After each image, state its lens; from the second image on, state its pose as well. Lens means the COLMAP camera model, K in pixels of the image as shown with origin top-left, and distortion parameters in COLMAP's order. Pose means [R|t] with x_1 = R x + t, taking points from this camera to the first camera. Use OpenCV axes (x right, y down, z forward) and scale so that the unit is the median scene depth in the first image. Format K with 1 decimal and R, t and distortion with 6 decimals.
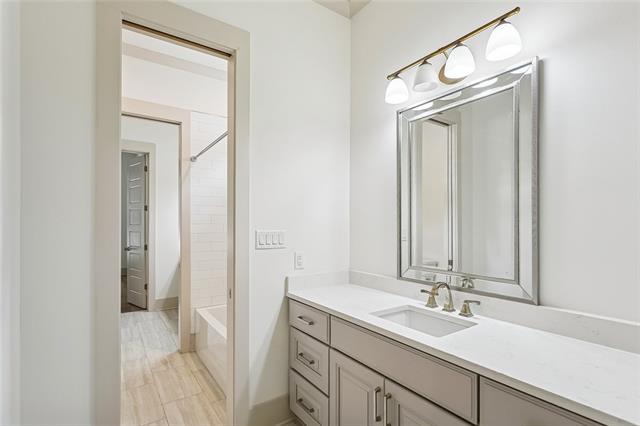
lens RADIAL K [[317.1, 0, 320.0], [0, 317.1, 213.0], [0, 0, 1]] dist [0.003034, 0.001017]
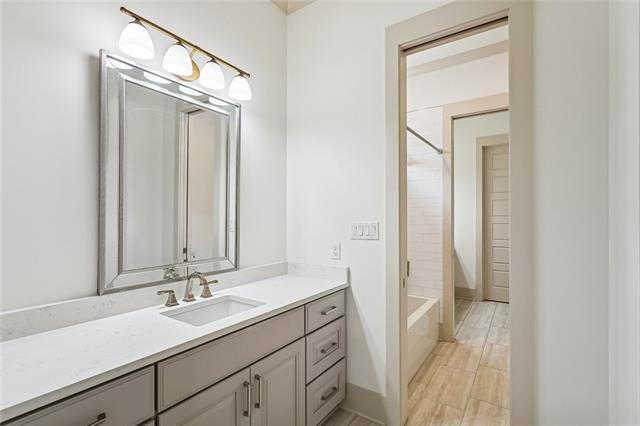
lens RADIAL K [[299.7, 0, 320.0], [0, 299.7, 213.0], [0, 0, 1]] dist [0.001087, 0.000142]
pose [[-0.368455, 0.009489, 0.929597, -0.796715], [-0.039447, 0.998888, -0.025831, 0.042695], [-0.928808, -0.046187, -0.367670, 1.192195]]
